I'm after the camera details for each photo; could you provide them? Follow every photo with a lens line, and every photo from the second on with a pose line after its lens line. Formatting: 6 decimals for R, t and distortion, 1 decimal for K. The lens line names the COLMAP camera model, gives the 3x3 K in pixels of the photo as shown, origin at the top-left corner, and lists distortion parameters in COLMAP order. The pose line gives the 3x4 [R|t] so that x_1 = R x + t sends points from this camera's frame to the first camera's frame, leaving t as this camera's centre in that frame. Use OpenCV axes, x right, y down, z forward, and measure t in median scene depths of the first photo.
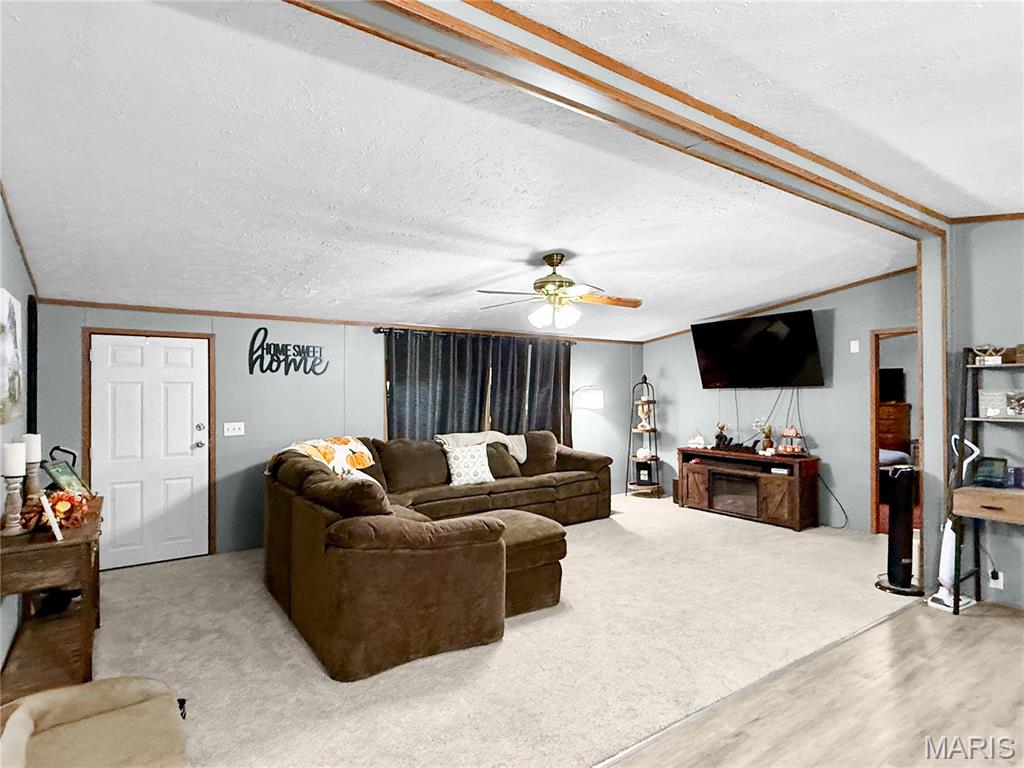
lens RADIAL K [[565.5, 0, 512.0], [0, 565.5, 384.0], [0, 0, 1]] dist [-0.000651, -0.000114]
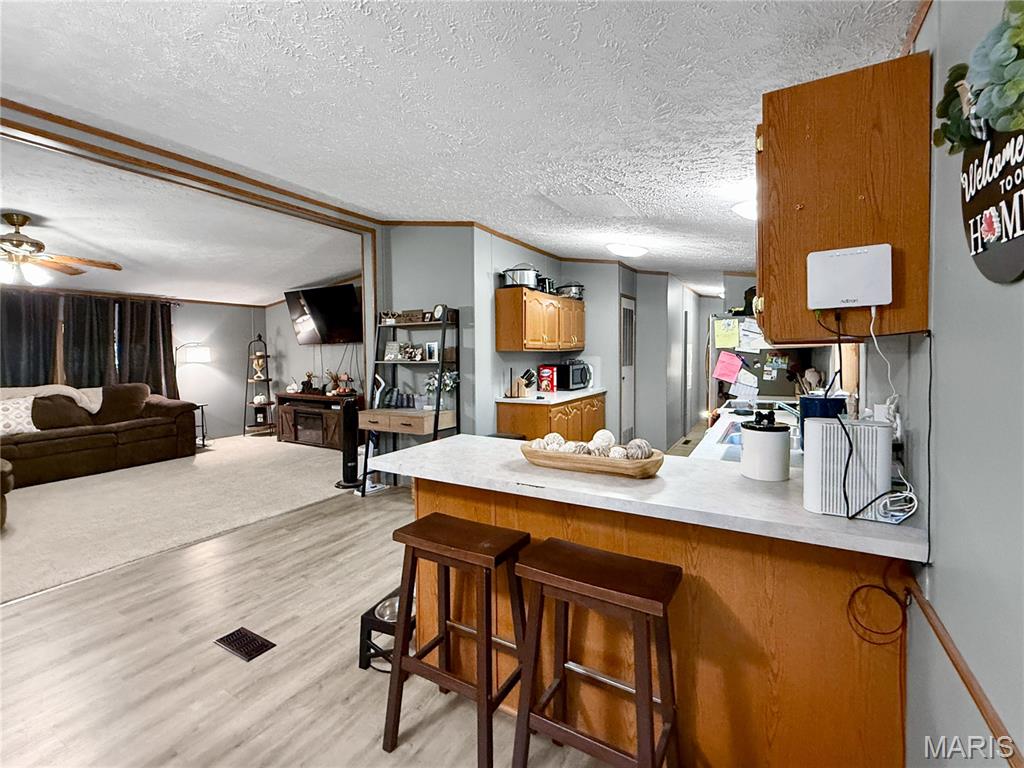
lens RADIAL K [[463.8, 0, 513.7], [0, 463.8, 362.6], [0, 0, 1]] dist [-0.001519, -0.000305]
pose [[0.907681, -0.014548, 0.419408, 0.357578], [0.000370, 0.999426, 0.033866, 0.013245], [-0.419660, -0.030585, 0.907166, -0.125637]]
